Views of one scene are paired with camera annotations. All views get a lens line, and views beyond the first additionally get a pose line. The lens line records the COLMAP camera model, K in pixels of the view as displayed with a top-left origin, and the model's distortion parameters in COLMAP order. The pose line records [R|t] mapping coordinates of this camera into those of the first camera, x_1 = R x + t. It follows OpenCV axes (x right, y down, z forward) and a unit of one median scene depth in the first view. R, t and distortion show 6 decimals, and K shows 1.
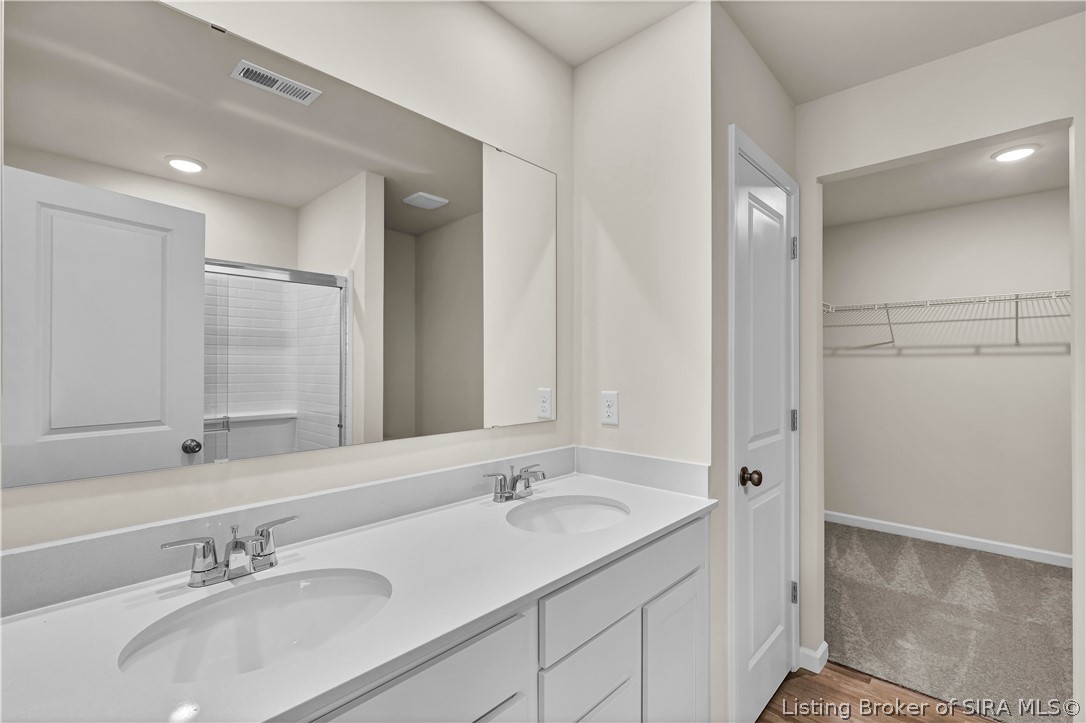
lens RADIAL K [[487.6, 0, 548.8], [0, 487.6, 362.1], [0, 0, 1]] dist [-0.000204, -0.000192]
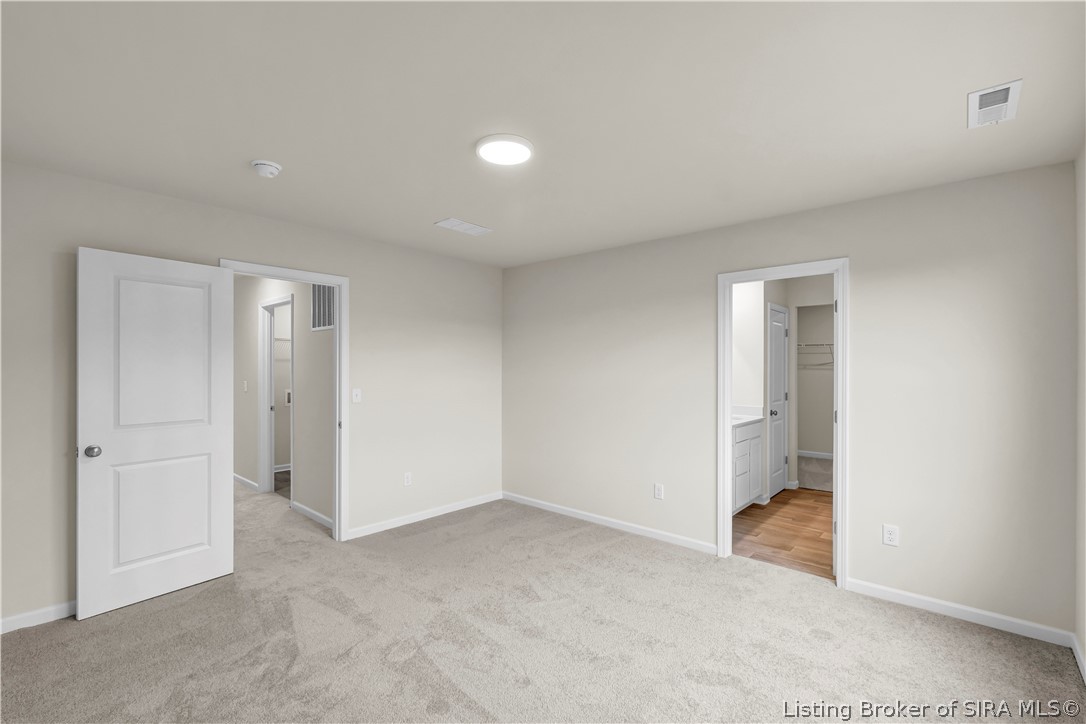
lens RADIAL K [[487.6, 0, 534.5], [0, 487.6, 366.5], [0, 0, 1]] dist [-0.000204, -0.000192]
pose [[0.999881, 0.003448, 0.015064, -0.545097], [-0.003456, 0.999994, 0.000522, -0.024161], [-0.015062, -0.000574, 0.999886, -0.979532]]
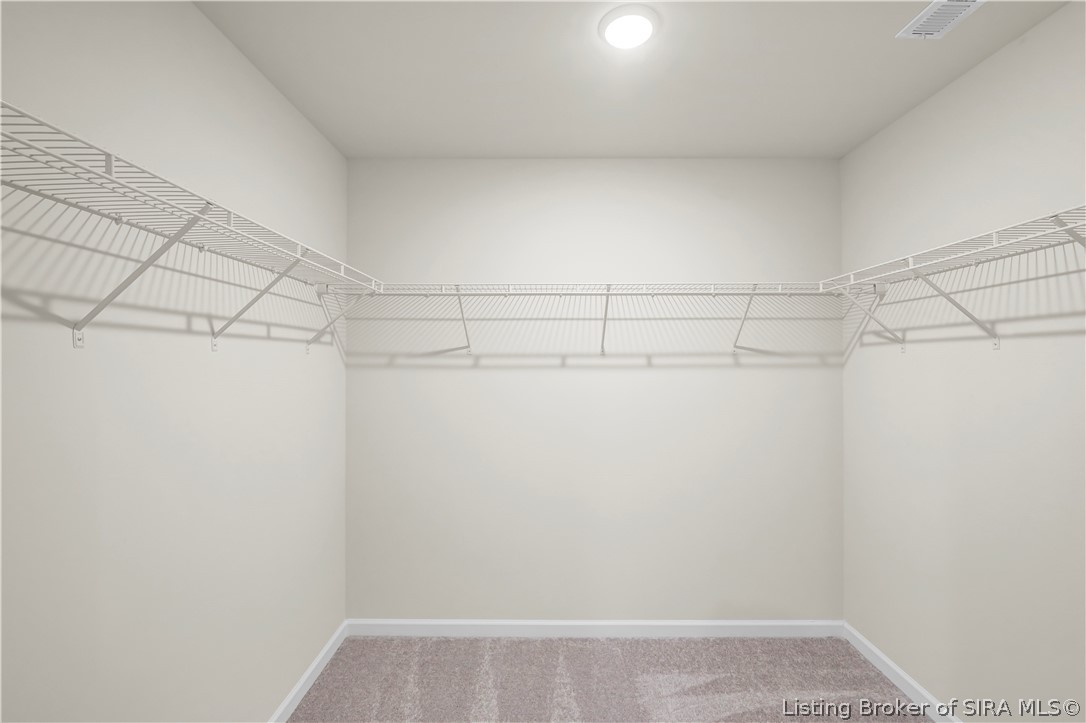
lens RADIAL K [[487.6, 0, 543.6], [0, 487.6, 357.7], [0, 0, 1]] dist [-0.000204, -0.000192]
pose [[0.744713, -0.008260, 0.667333, 0.378410], [-0.001580, 0.999899, 0.014139, -0.040668], [-0.667382, -0.011584, 0.744625, 0.487461]]
